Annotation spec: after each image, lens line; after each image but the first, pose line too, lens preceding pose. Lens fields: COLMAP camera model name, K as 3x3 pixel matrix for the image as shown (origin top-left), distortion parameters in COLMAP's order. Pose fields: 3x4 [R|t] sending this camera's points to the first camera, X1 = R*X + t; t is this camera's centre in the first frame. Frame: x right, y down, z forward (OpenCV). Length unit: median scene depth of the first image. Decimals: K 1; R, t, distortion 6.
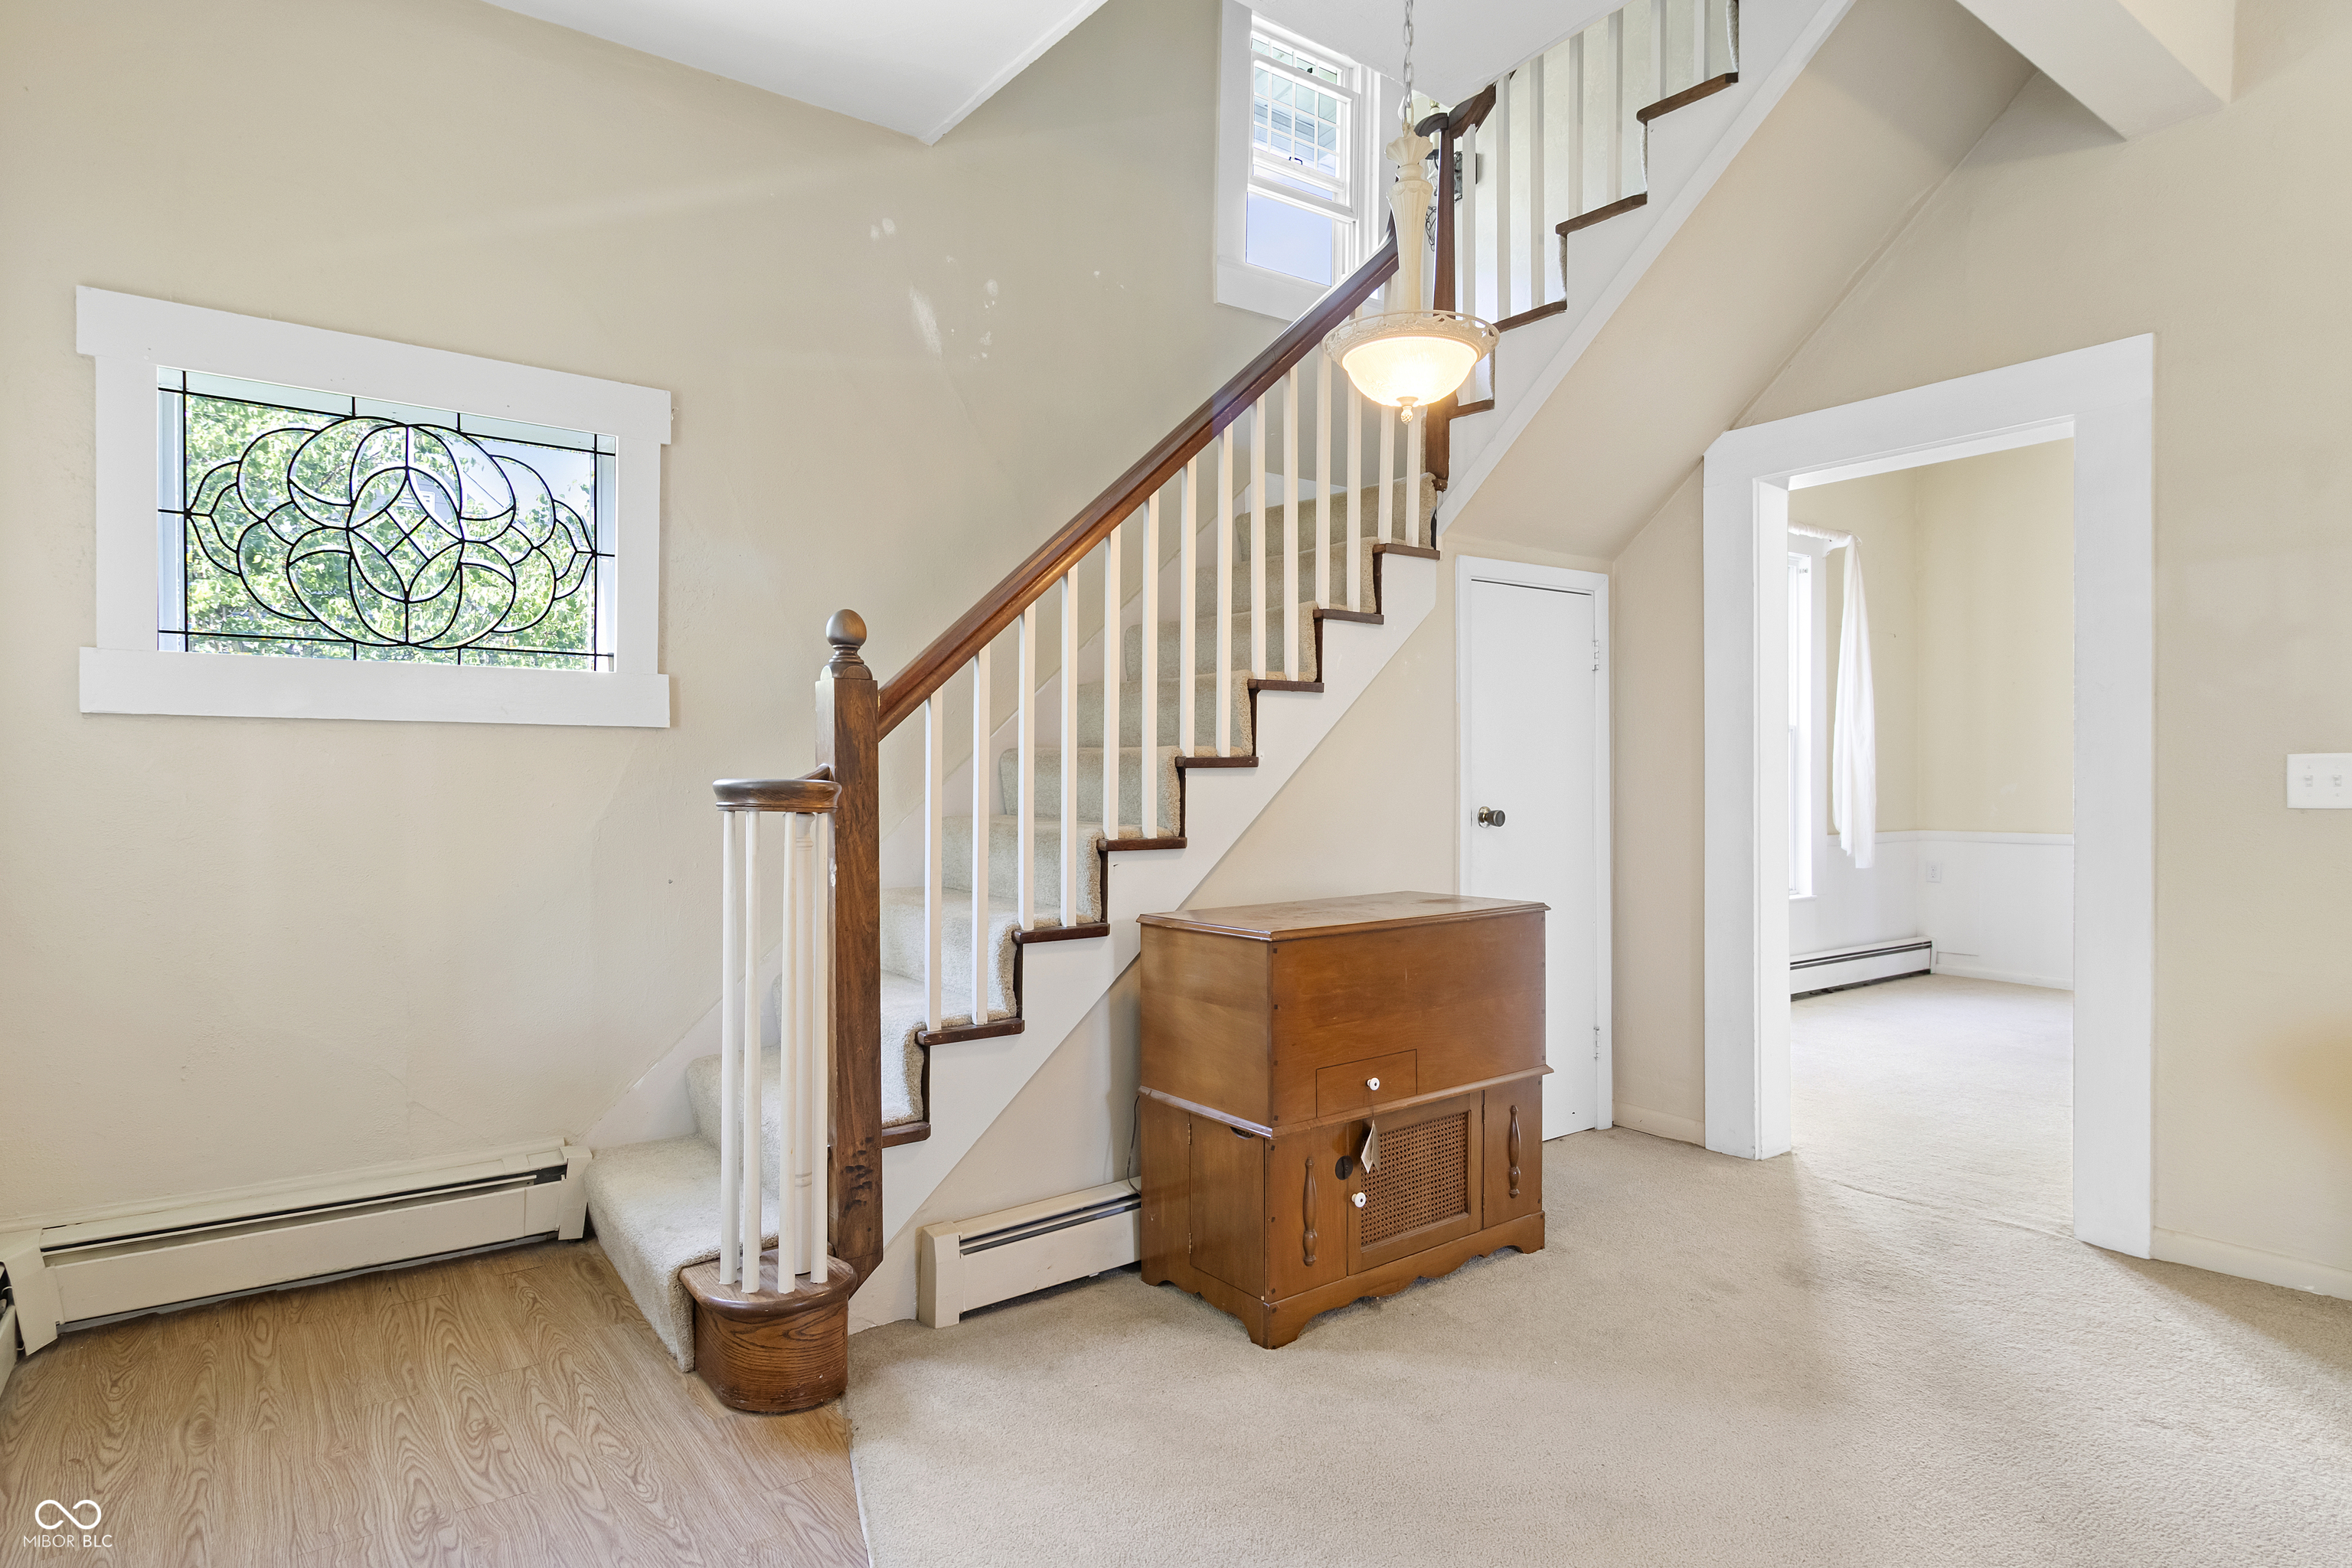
lens RADIAL K [[1268.3, 0, 1179.5], [0, 1268.3, 800.3], [0, 0, 1]] dist [-0.004520, -0.000092]
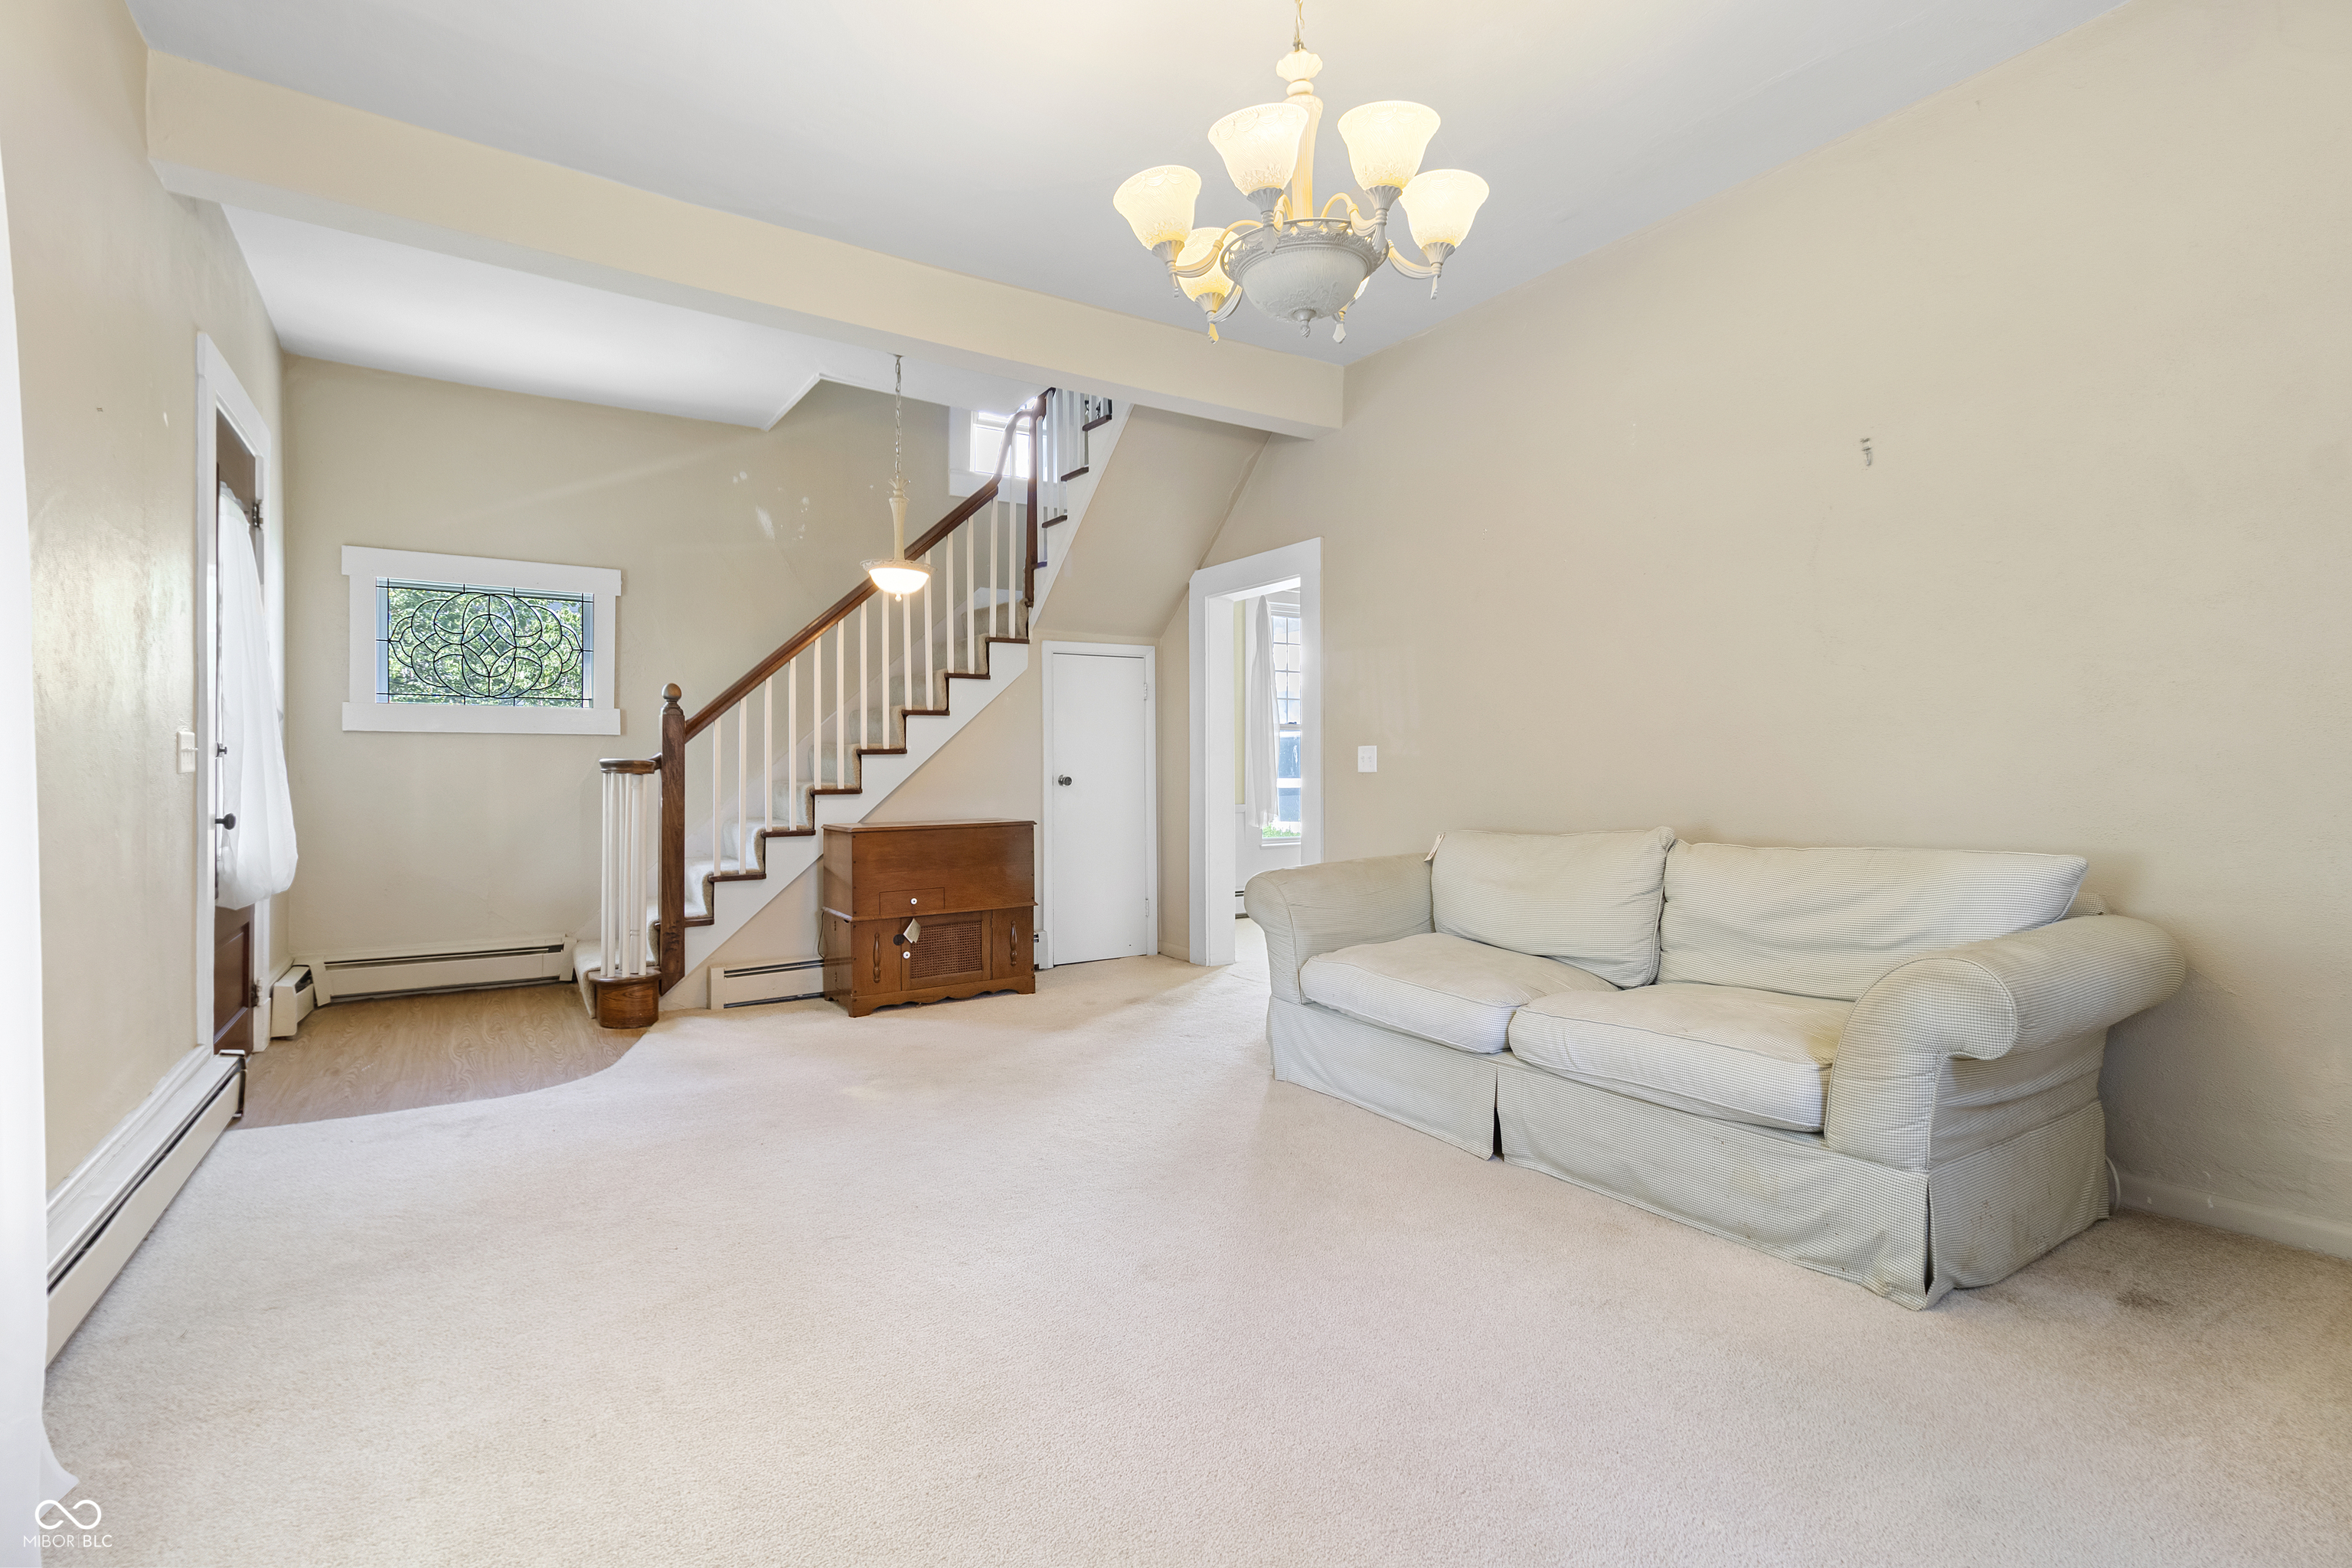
lens RADIAL K [[1084.5, 0, 1173.7], [0, 1084.5, 771.1], [0, 0, 1]] dist [0.002467, 0.000784]
pose [[0.997540, -0.001603, -0.070080, 0.679716], [0.000784, 0.999931, -0.011704, 0.023942], [0.070094, 0.011620, 0.997473, -0.757241]]
